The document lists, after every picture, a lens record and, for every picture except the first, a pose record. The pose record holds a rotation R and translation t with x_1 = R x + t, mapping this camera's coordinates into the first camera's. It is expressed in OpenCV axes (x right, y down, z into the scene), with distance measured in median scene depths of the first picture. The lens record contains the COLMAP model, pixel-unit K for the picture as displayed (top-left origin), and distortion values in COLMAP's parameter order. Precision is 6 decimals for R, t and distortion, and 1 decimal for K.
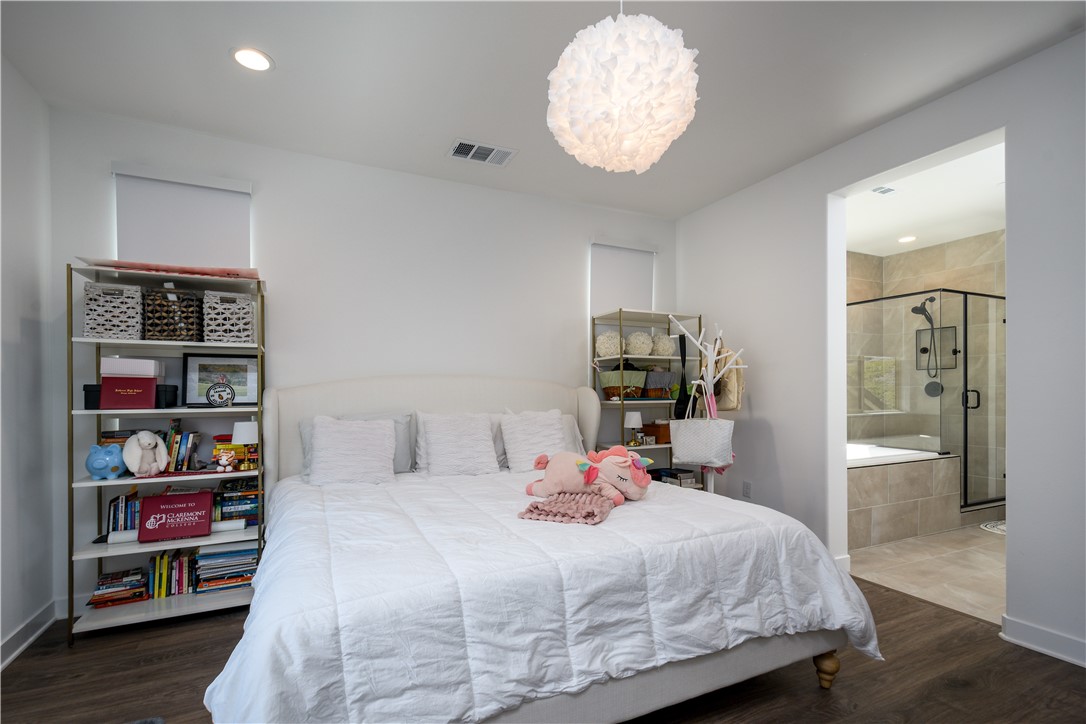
lens RADIAL K [[487.7, 0, 527.9], [0, 487.7, 392.7], [0, 0, 1]] dist [0.000050, -0.000066]
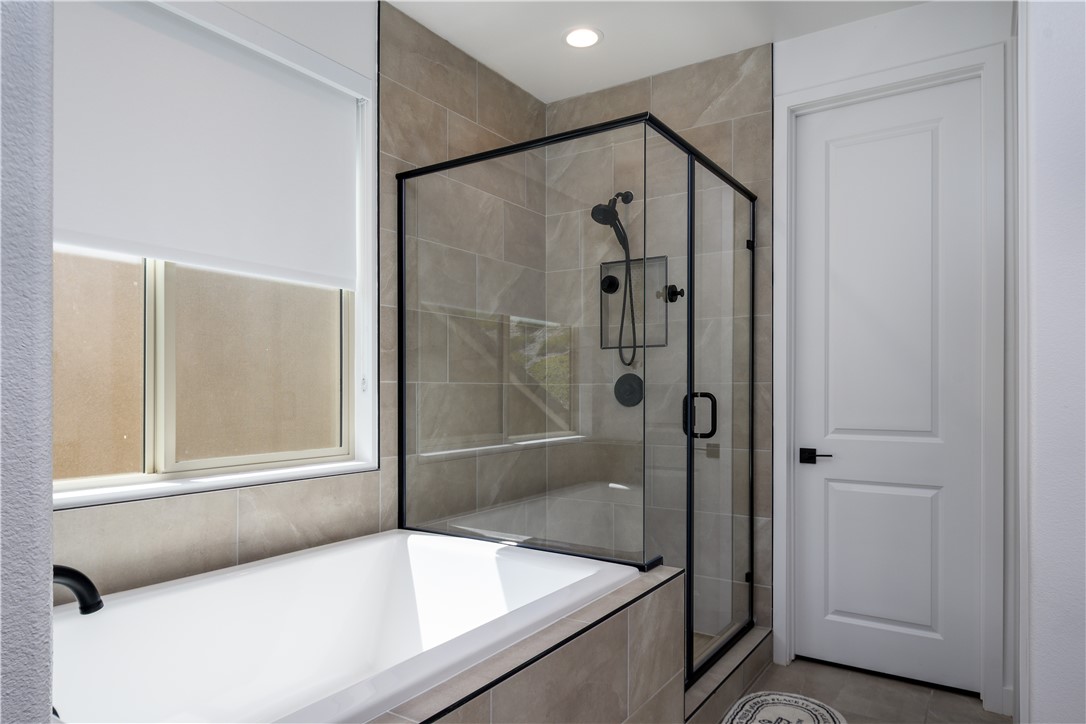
lens RADIAL K [[684.2, 0, 531.4], [0, 684.2, 388.5], [0, 0, 1]] dist [-0.004334, -0.001832]
pose [[0.852330, 0.008923, 0.522928, 0.410790], [-0.005569, 0.999953, -0.007985, -0.002832], [-0.522974, 0.003893, 0.852340, 0.492373]]
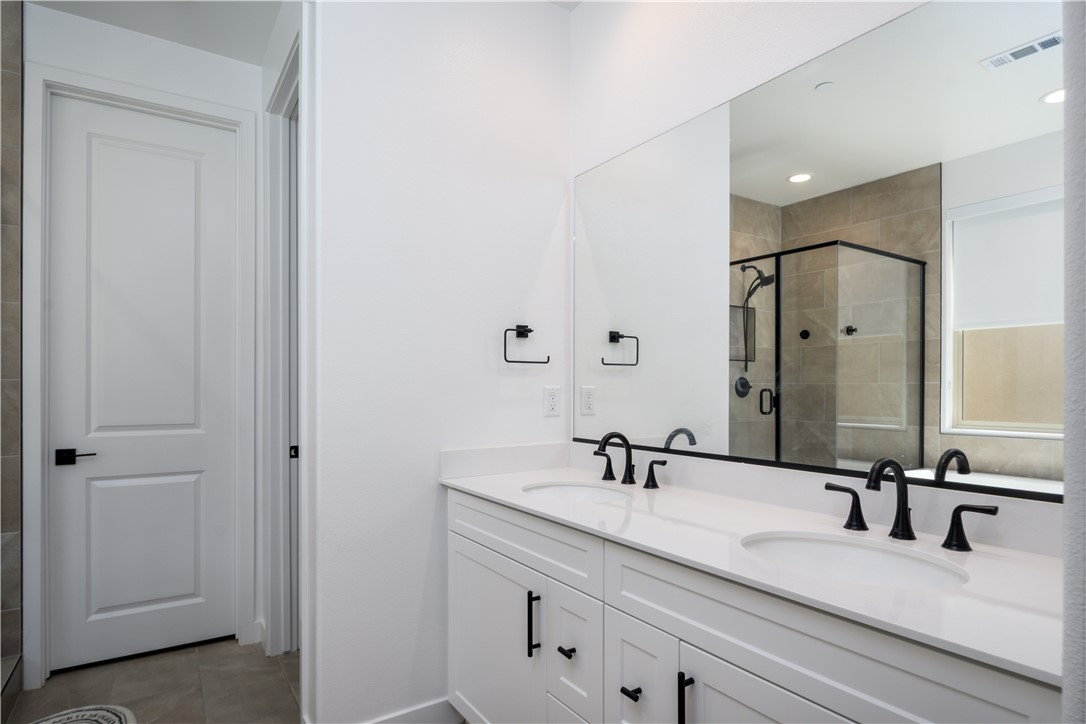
lens RADIAL K [[589.0, 0, 545.0], [0, 589.0, 390.3], [0, 0, 1]] dist [-0.002354, -0.000915]
pose [[-0.162122, 0.004190, 0.986762, 0.384500], [0.003446, 0.999987, -0.003680, -0.002256], [-0.986765, 0.002804, -0.162134, 0.558810]]
